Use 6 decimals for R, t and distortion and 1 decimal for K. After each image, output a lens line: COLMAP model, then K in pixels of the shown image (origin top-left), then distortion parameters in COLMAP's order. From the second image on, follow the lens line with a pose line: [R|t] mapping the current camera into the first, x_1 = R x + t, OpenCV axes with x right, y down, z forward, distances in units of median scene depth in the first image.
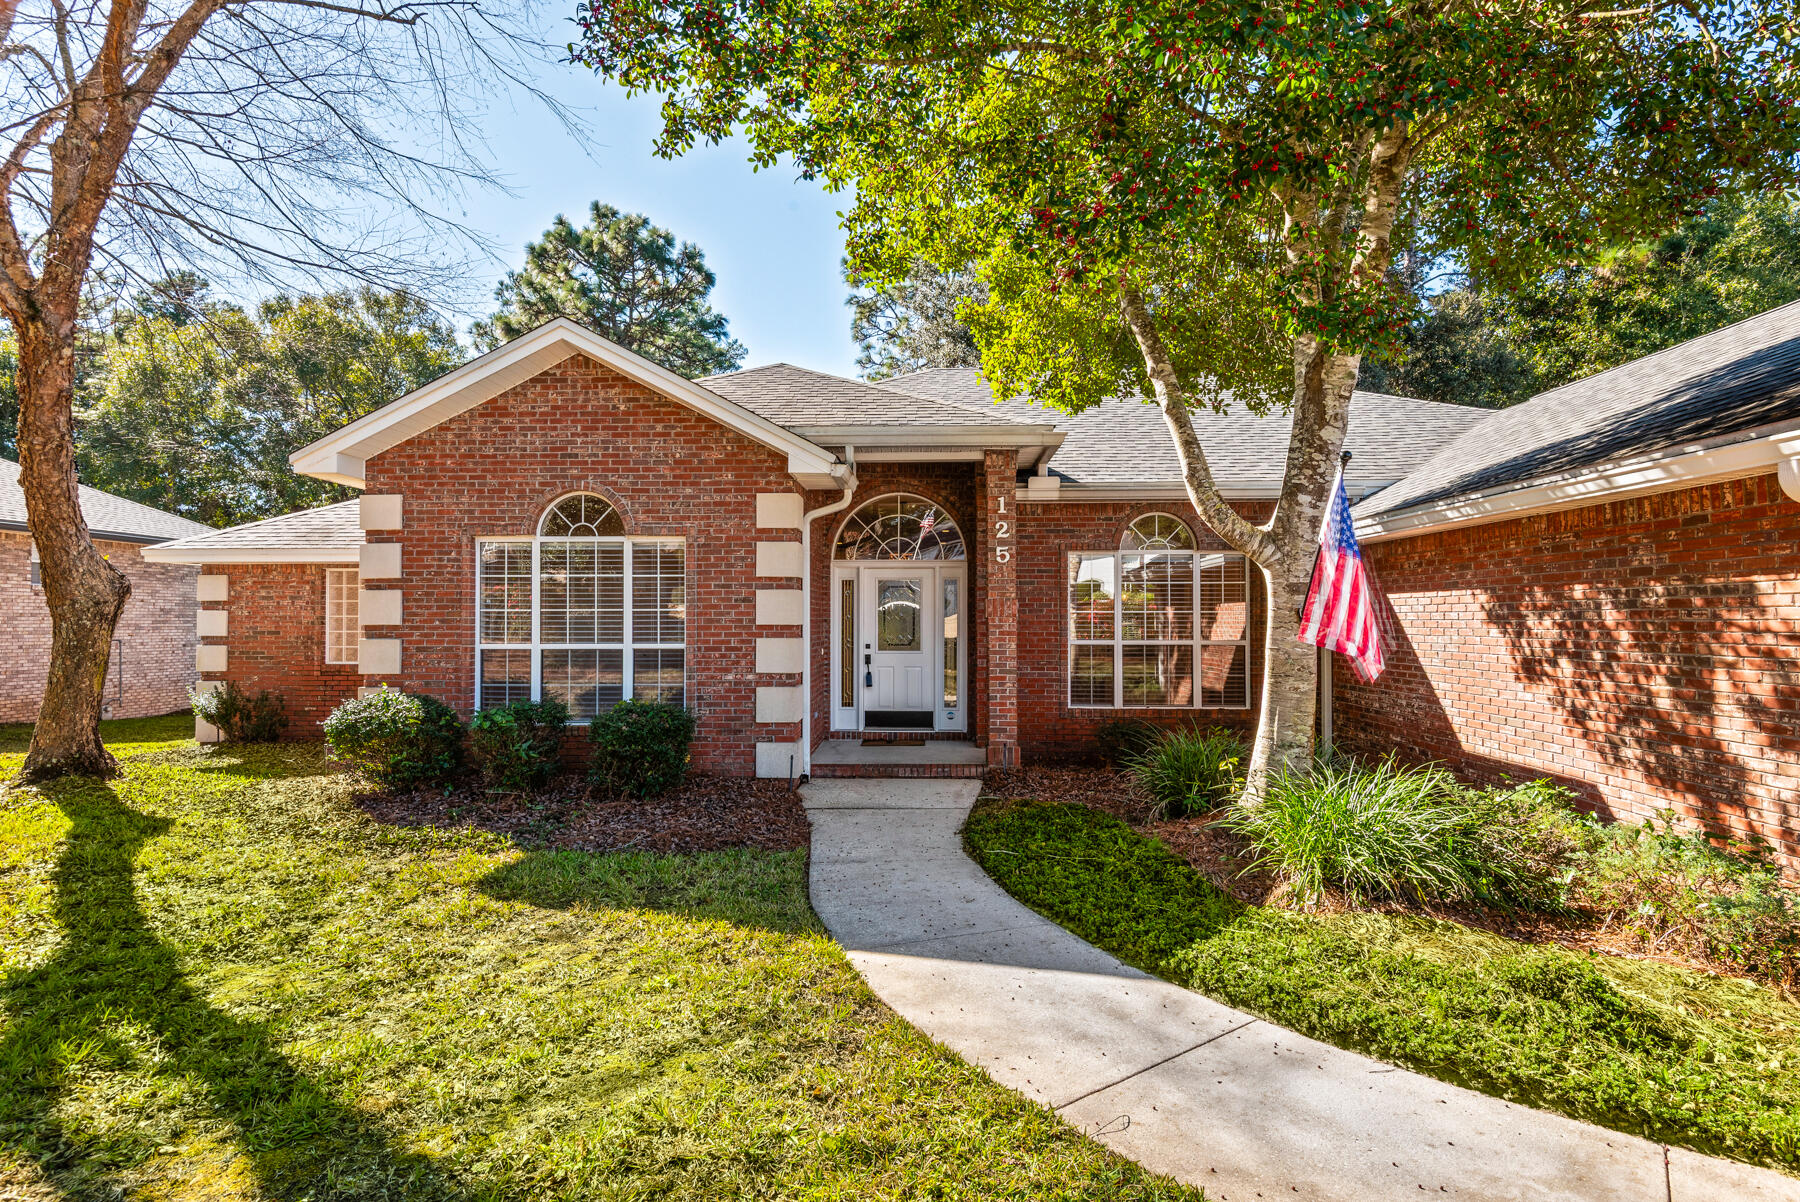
lens RADIAL K [[903.5, 0, 897.2], [0, 903.5, 626.3], [0, 0, 1]] dist [0.018192, -0.028444]
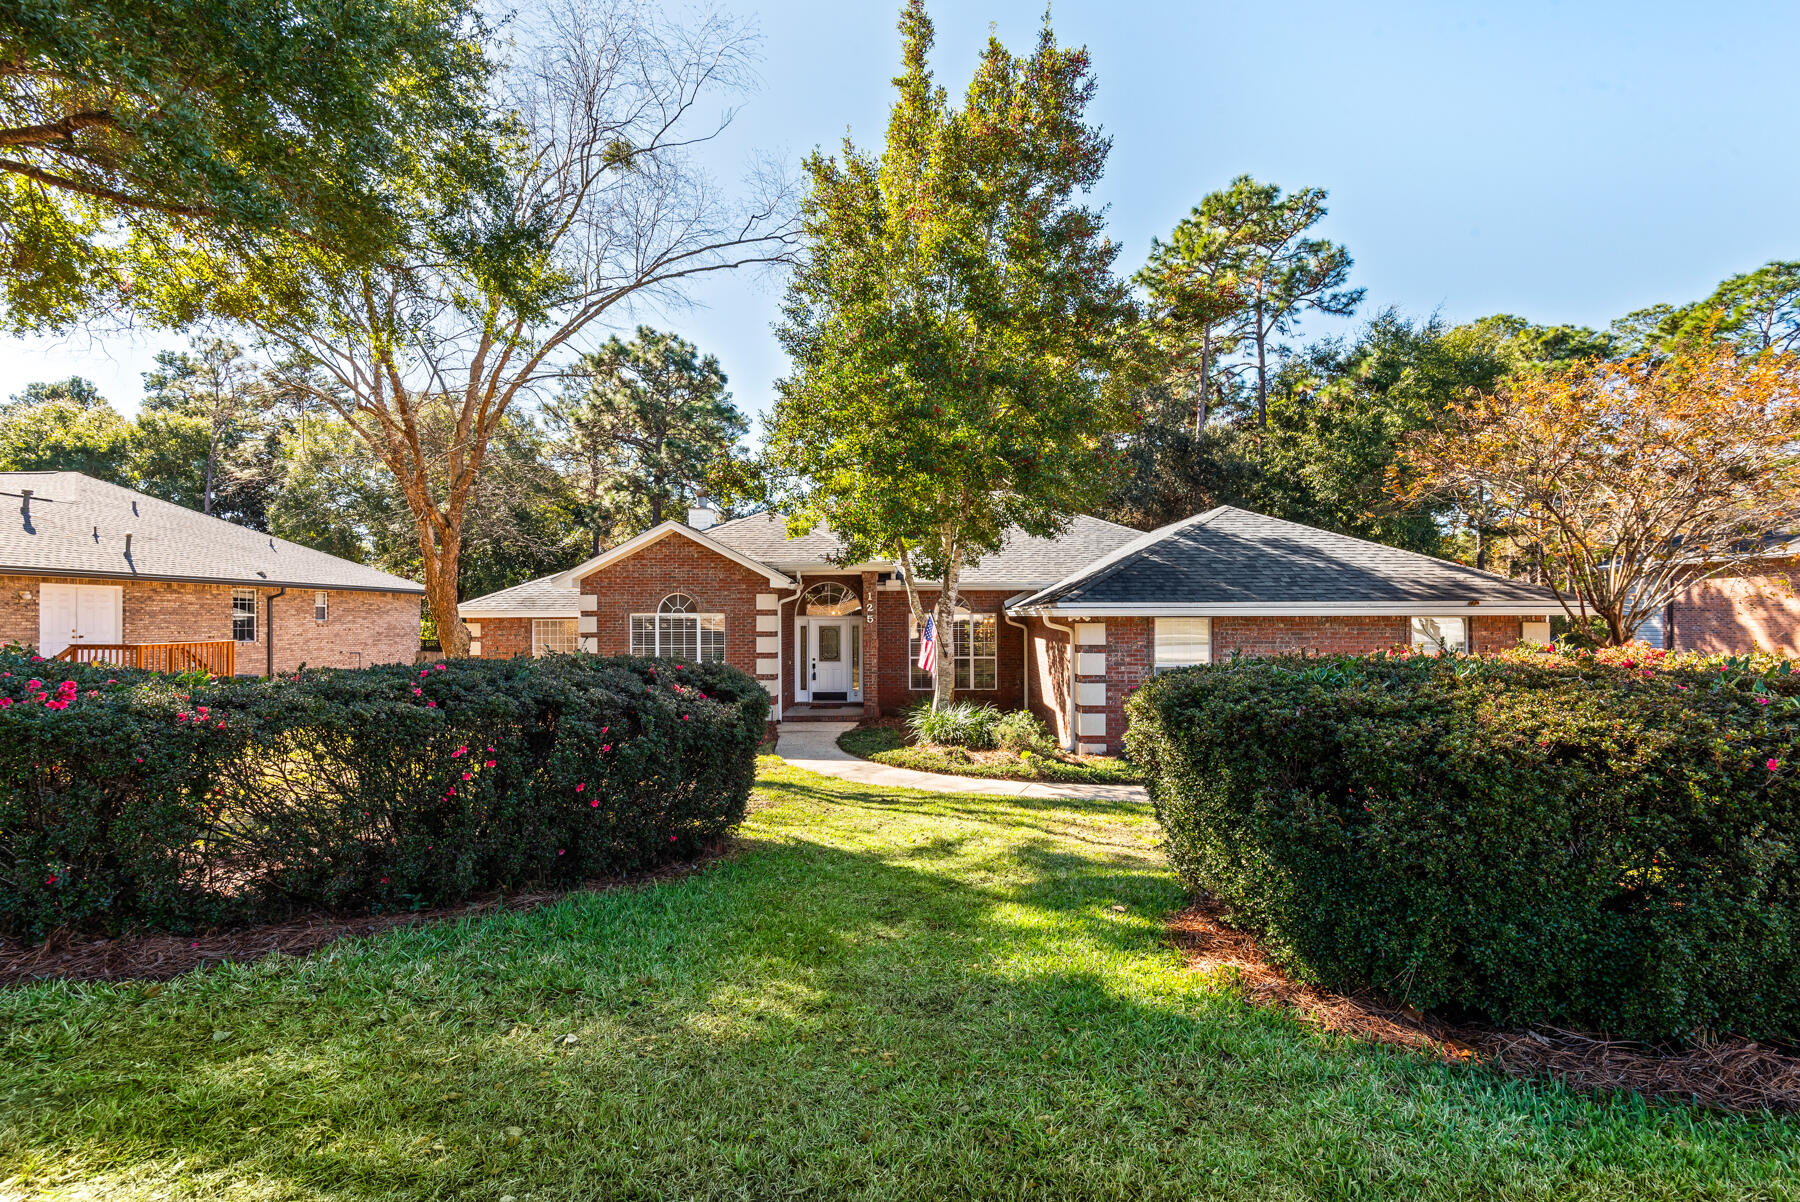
lens RADIAL K [[823.4, 0, 897.4], [0, 823.4, 621.9], [0, 0, 1]] dist [0.031686, -0.018767]
pose [[0.999948, -0.003598, 0.009586, 0.168980], [0.003615, 0.999992, -0.001728, -0.071046], [-0.009580, 0.001763, 0.999953, -1.016930]]
